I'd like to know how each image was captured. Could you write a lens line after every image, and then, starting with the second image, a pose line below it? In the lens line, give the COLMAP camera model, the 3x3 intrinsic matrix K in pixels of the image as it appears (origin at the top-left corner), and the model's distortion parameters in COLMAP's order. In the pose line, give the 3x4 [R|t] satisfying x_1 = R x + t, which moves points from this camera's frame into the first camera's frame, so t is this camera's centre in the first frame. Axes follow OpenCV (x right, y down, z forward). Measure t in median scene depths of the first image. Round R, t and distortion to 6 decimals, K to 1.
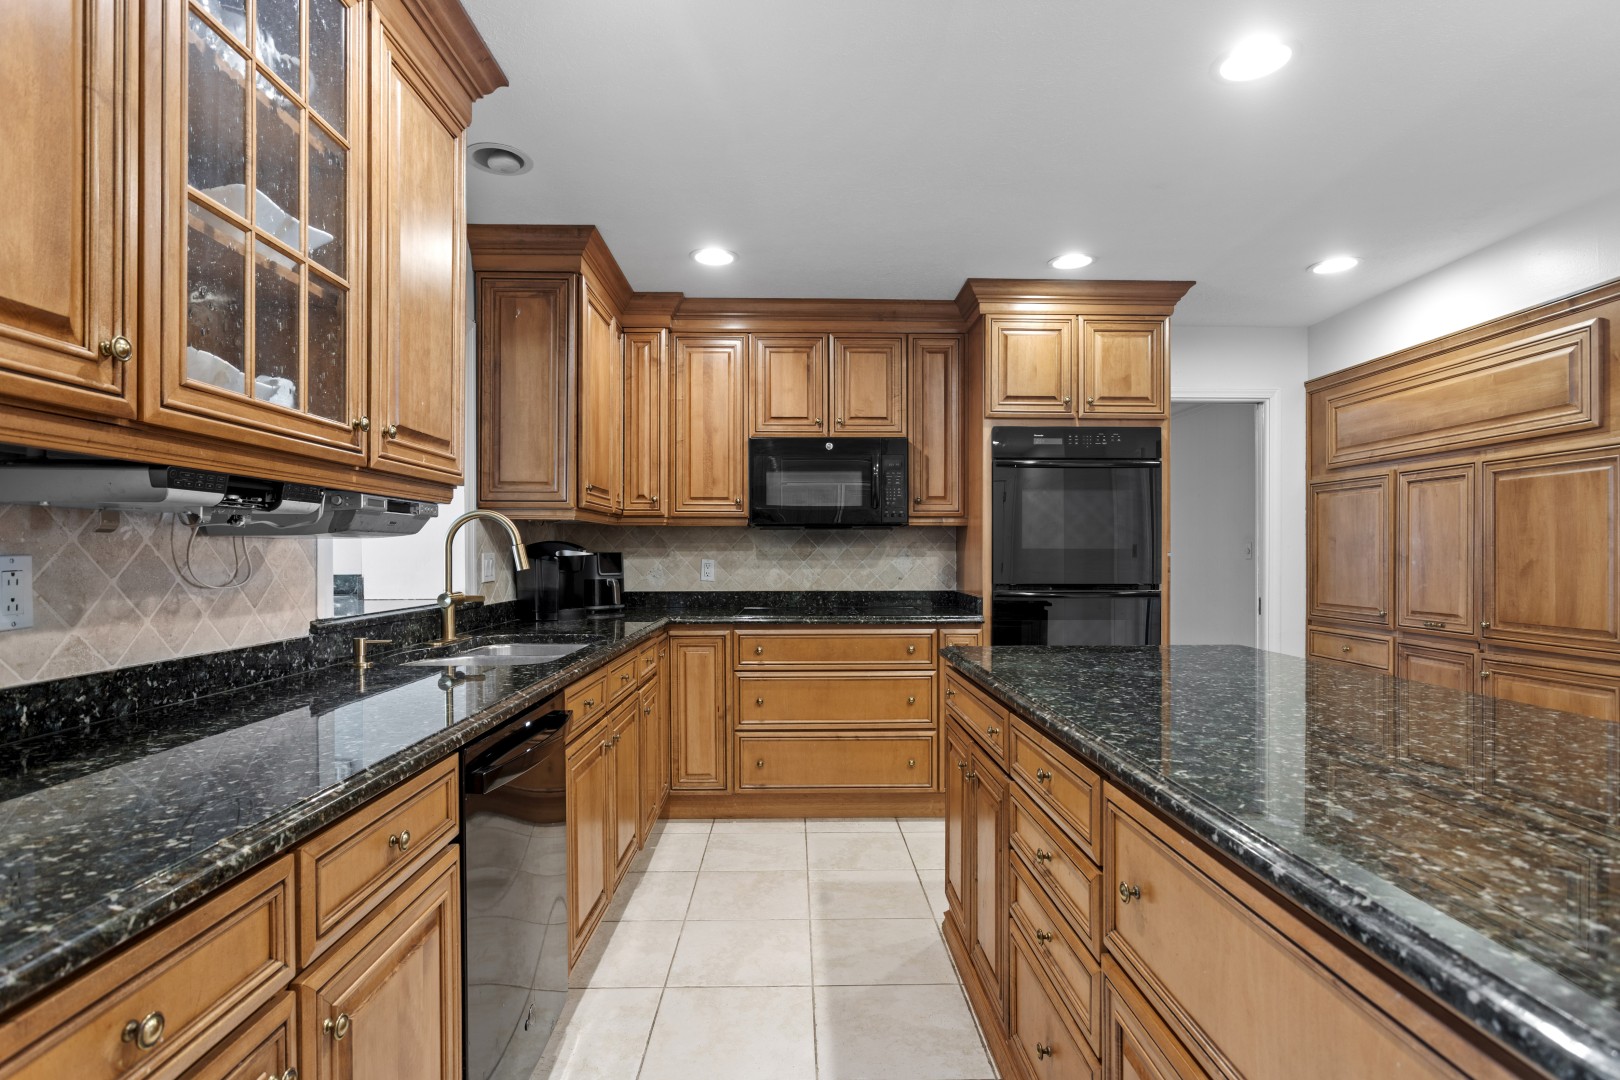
lens RADIAL K [[804.5, 0, 807.5], [0, 804.5, 555.4], [0, 0, 1]] dist [-0.016280, 0.008556]
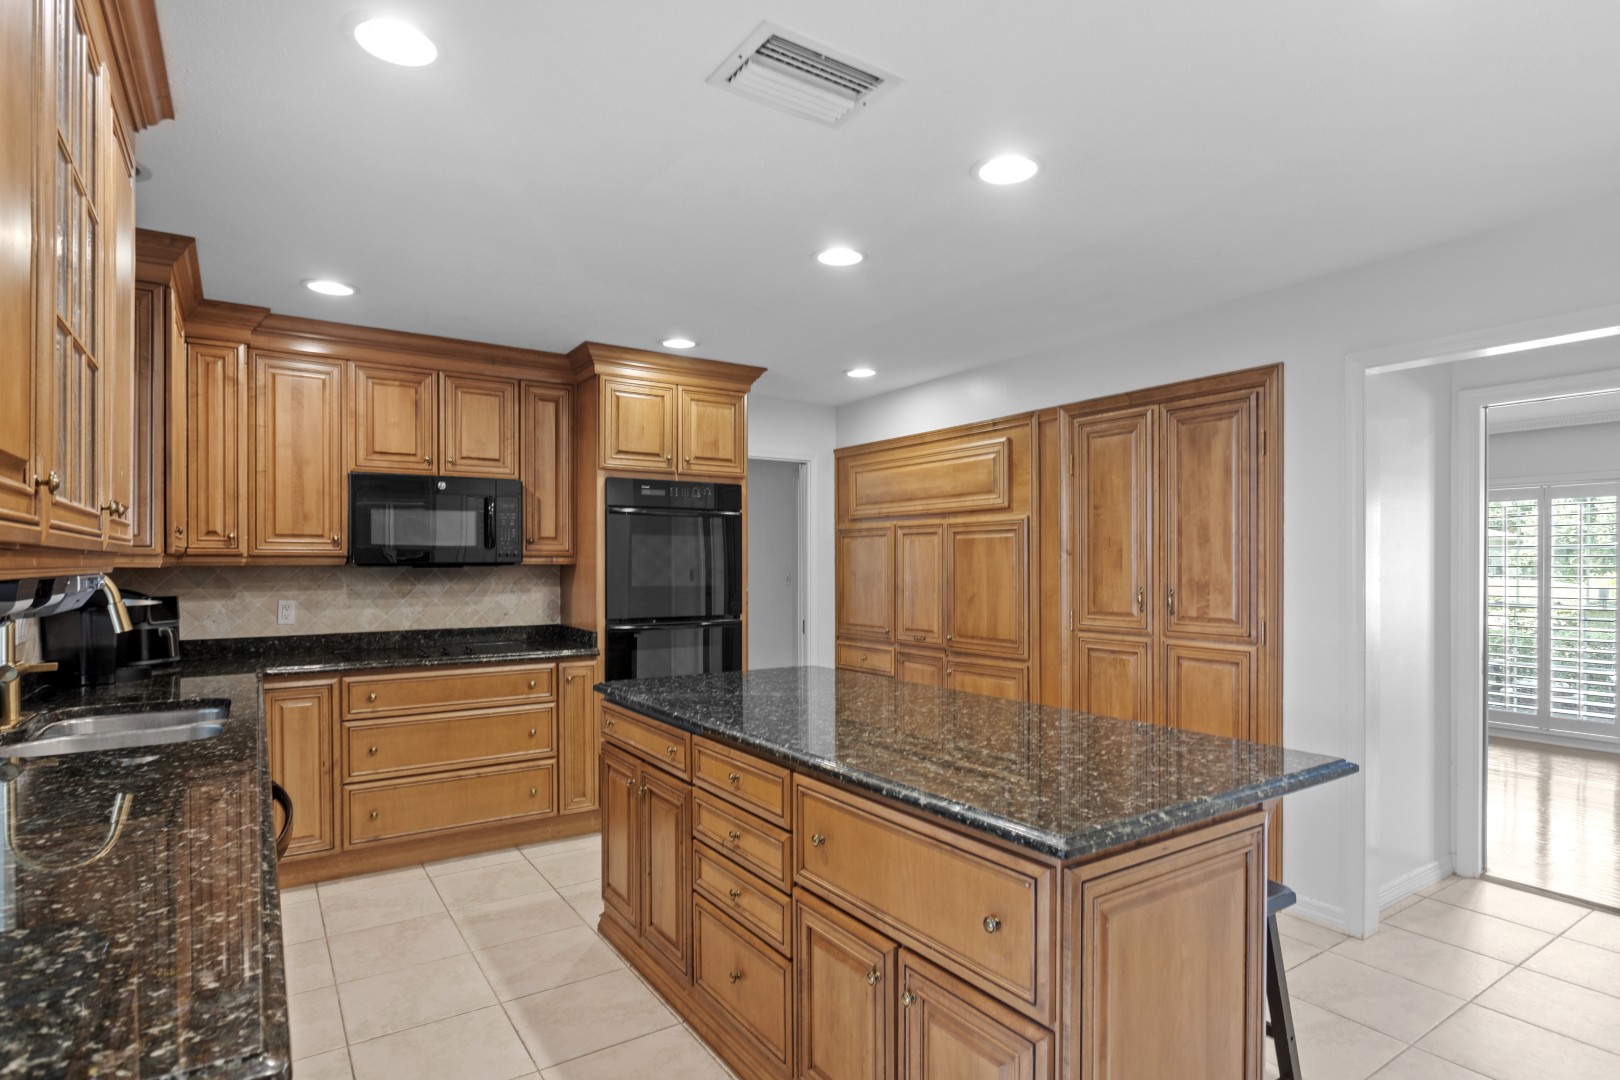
lens RADIAL K [[838.3, 0, 799.3], [0, 838.3, 563.3], [0, 0, 1]] dist [-0.004947, 0.002896]
pose [[0.847643, -0.000908, 0.530566, -0.161937], [0.002785, 0.999992, -0.002738, -0.038915], [-0.530560, 0.003798, 0.847639, -0.122843]]
